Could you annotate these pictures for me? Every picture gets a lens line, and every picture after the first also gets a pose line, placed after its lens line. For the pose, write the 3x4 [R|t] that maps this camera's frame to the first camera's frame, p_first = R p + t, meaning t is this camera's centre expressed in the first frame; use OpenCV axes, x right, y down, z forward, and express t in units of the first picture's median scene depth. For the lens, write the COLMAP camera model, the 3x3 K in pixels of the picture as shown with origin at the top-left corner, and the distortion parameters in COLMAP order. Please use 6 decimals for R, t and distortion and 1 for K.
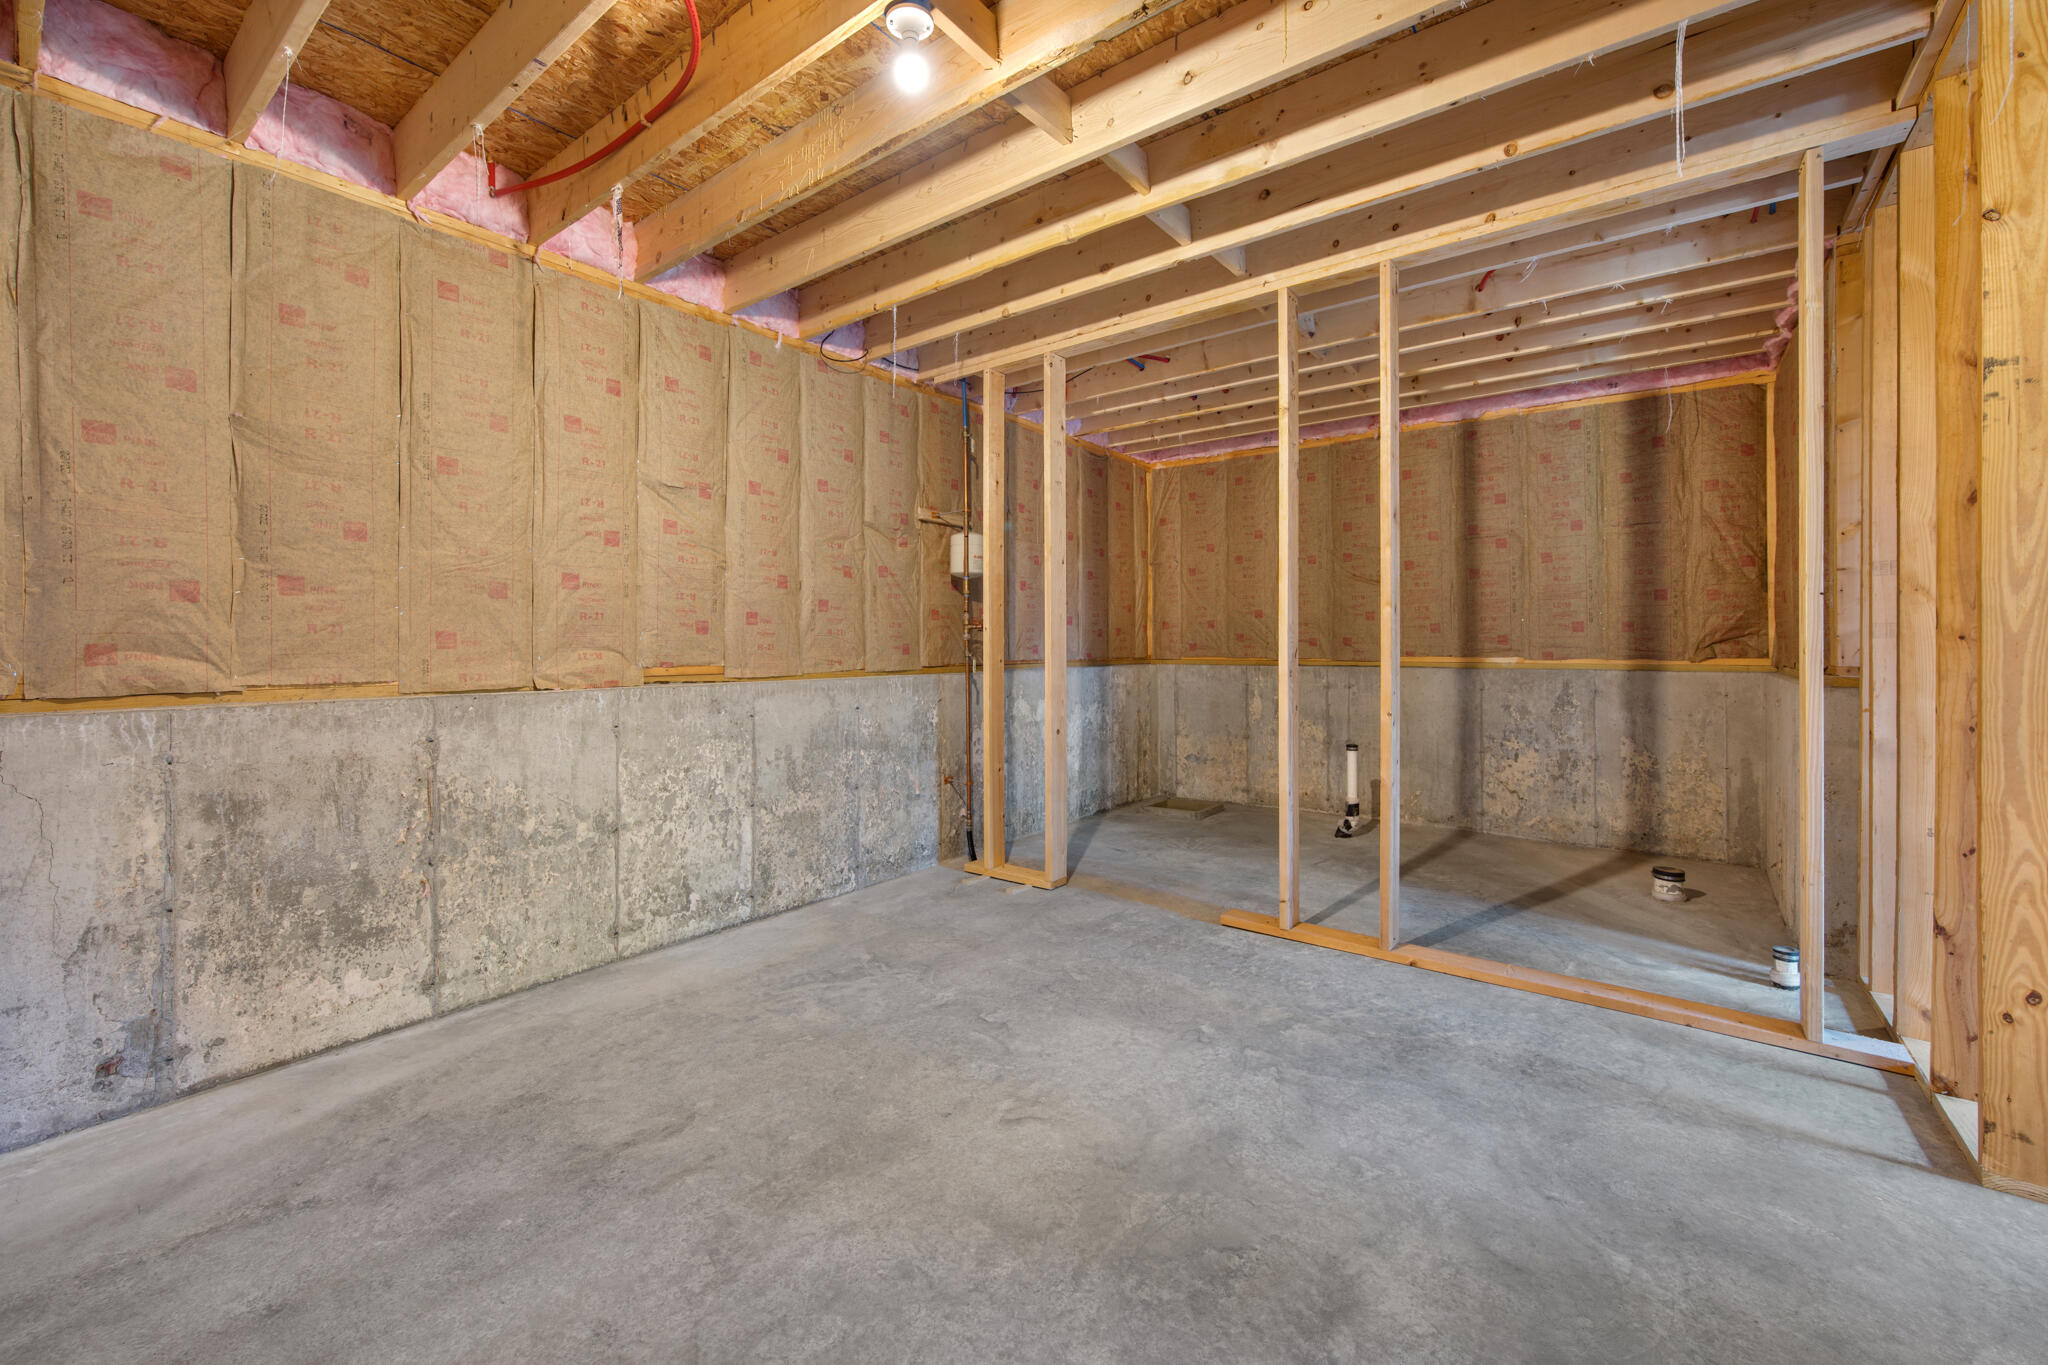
lens RADIAL K [[827.5, 0, 1022.7], [0, 827.5, 637.3], [0, 0, 1]] dist [-0.000170, -0.000084]
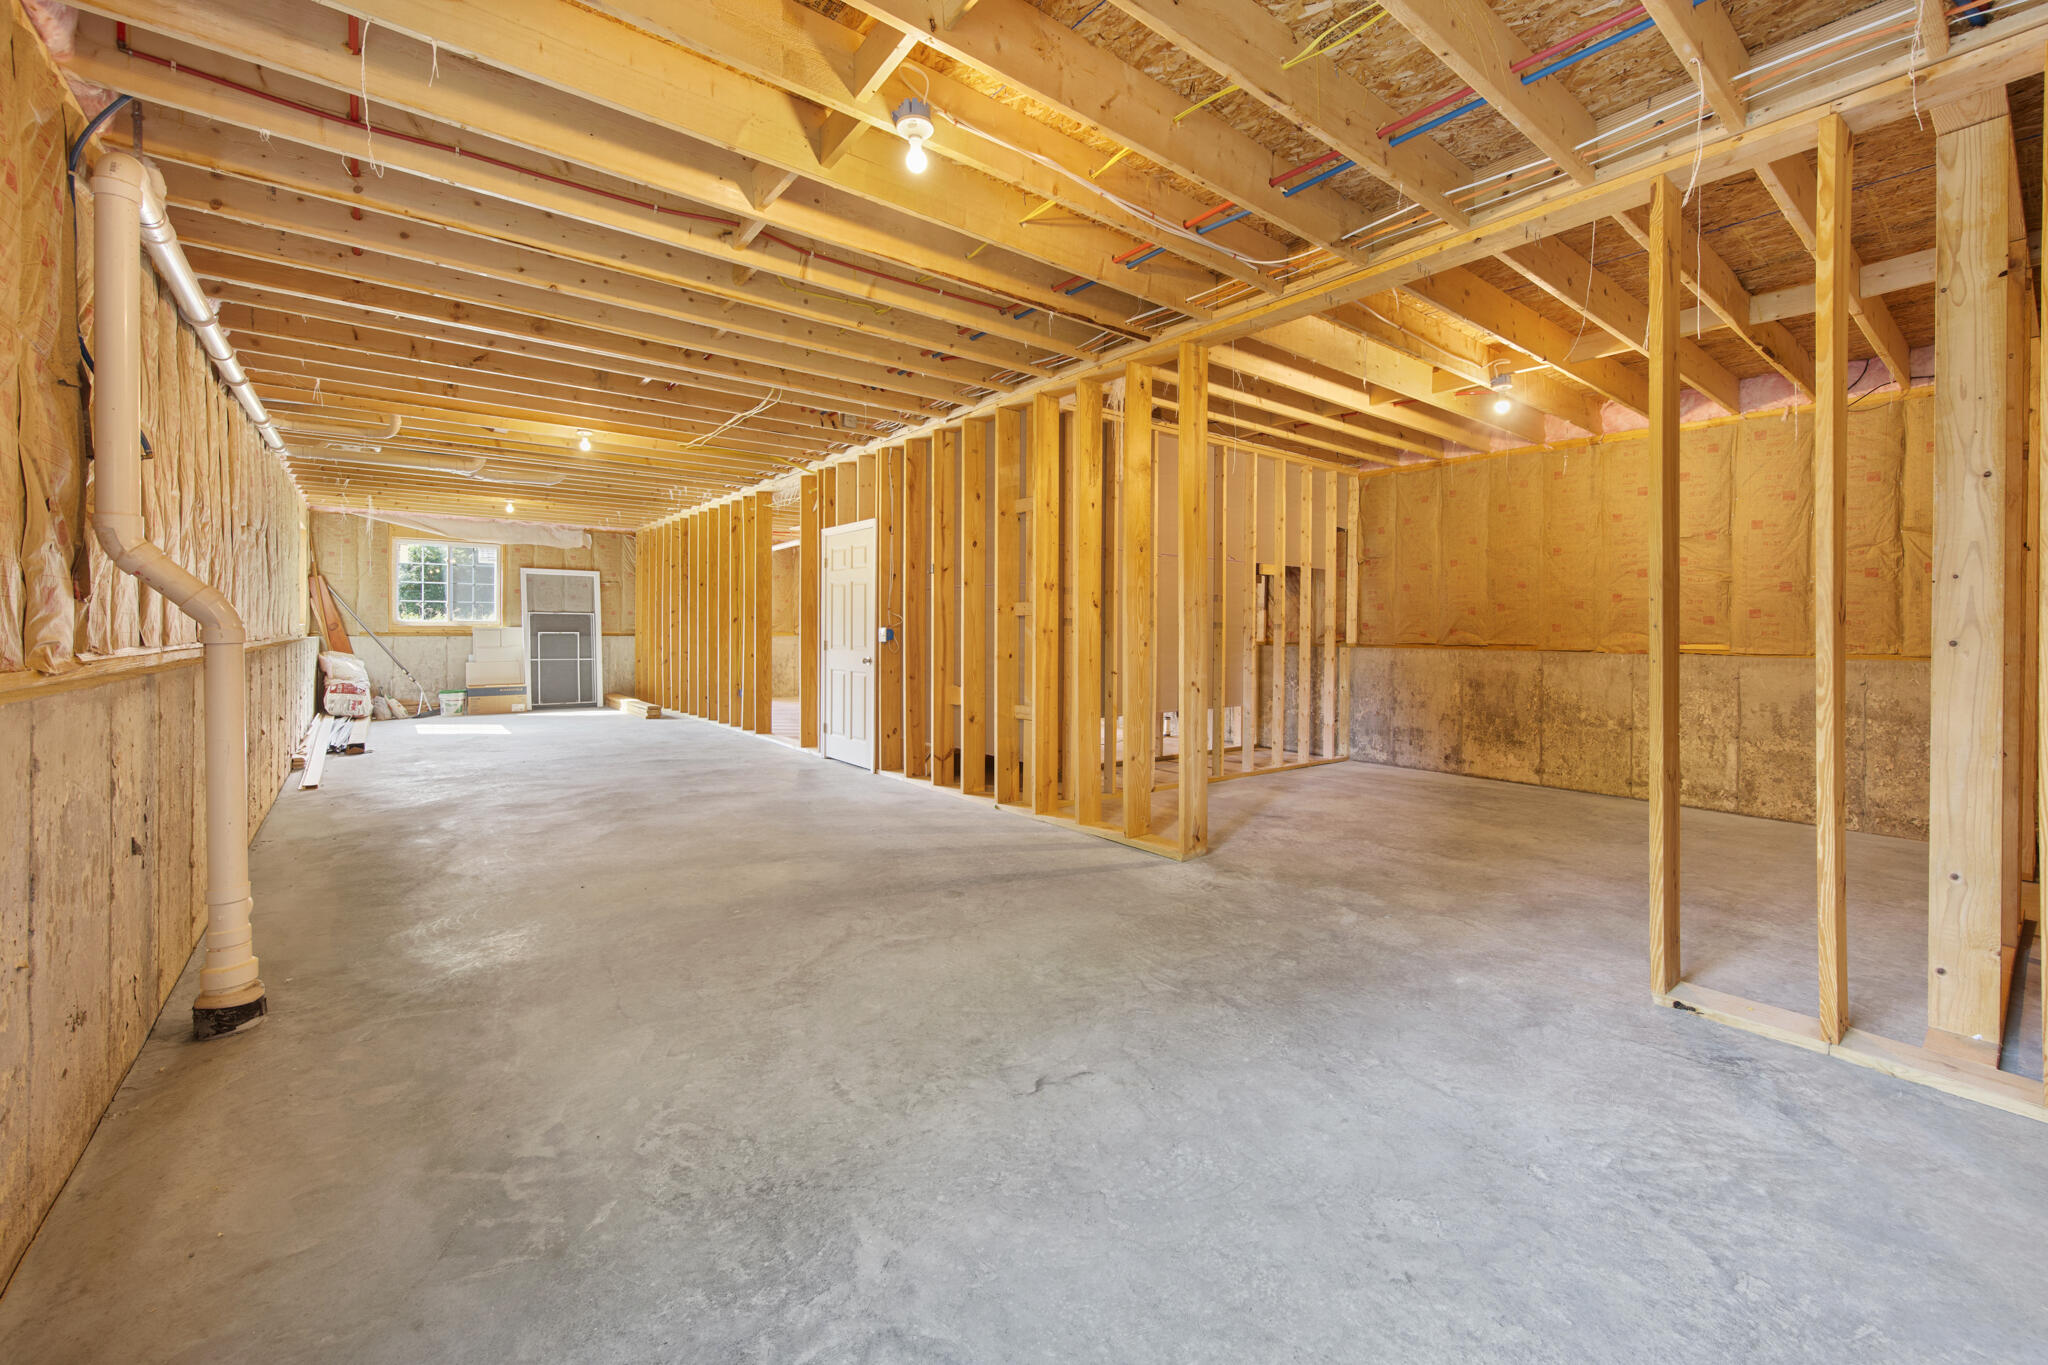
lens RADIAL K [[827.5, 0, 1022.7], [0, 827.5, 637.3], [0, 0, 1]] dist [-0.000170, -0.000084]
pose [[-0.258258, 0.008346, -0.966040, 1.740644], [-0.003926, 0.999945, 0.009688, 0.012024], [0.966068, 0.006295, -0.258211, 0.150124]]
